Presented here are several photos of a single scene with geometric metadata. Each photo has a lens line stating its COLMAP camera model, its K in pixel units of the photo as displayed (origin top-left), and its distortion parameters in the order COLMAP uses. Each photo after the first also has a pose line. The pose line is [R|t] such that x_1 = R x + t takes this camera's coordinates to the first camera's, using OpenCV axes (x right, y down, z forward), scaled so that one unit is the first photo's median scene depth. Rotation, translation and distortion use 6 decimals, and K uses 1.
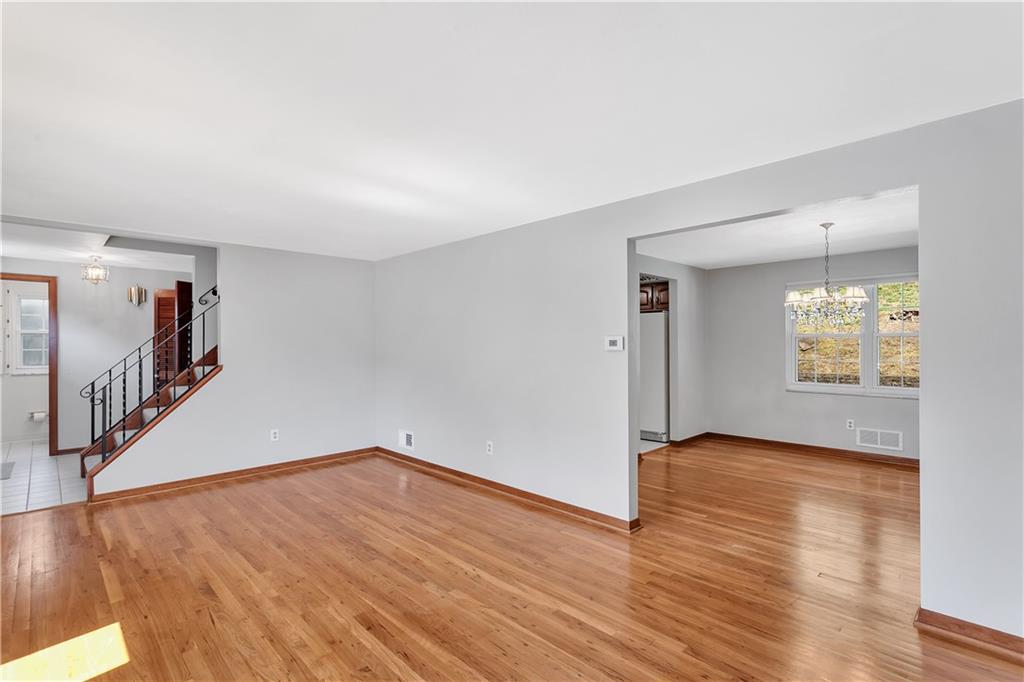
lens RADIAL K [[483.1, 0, 509.3], [0, 483.1, 341.4], [0, 0, 1]] dist [-0.000116, -0.000237]
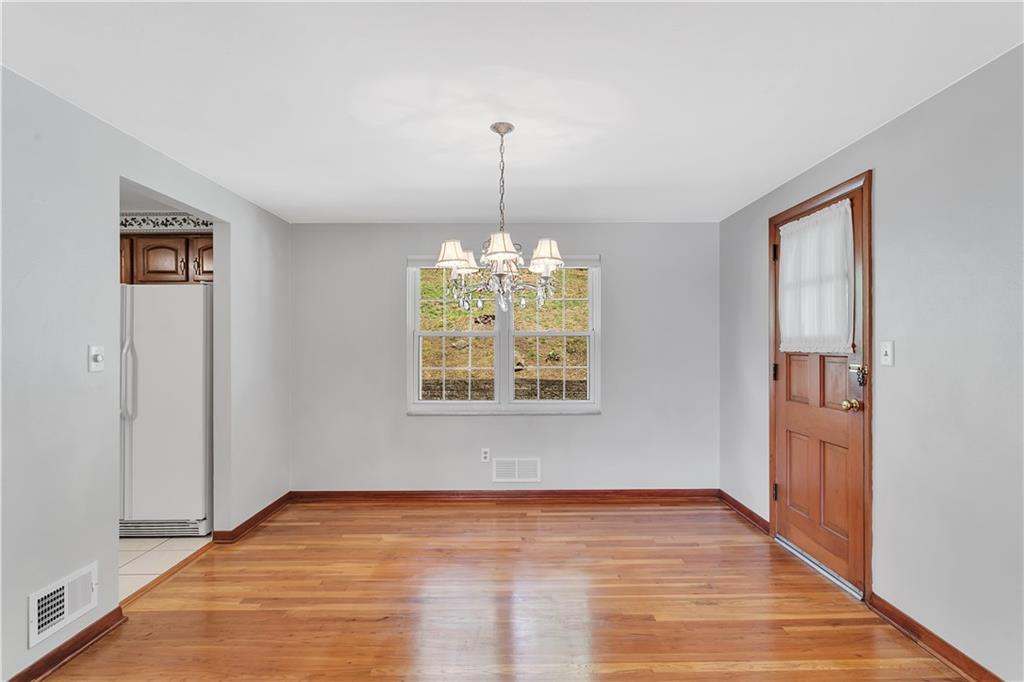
lens RADIAL K [[483.1, 0, 509.3], [0, 483.1, 341.4], [0, 0, 1]] dist [-0.000116, -0.000237]
pose [[0.697554, 0.006492, 0.716503, 0.183733], [-0.001321, 0.999969, -0.007774, 0.004487], [-0.716531, 0.004476, 0.697541, 0.415653]]
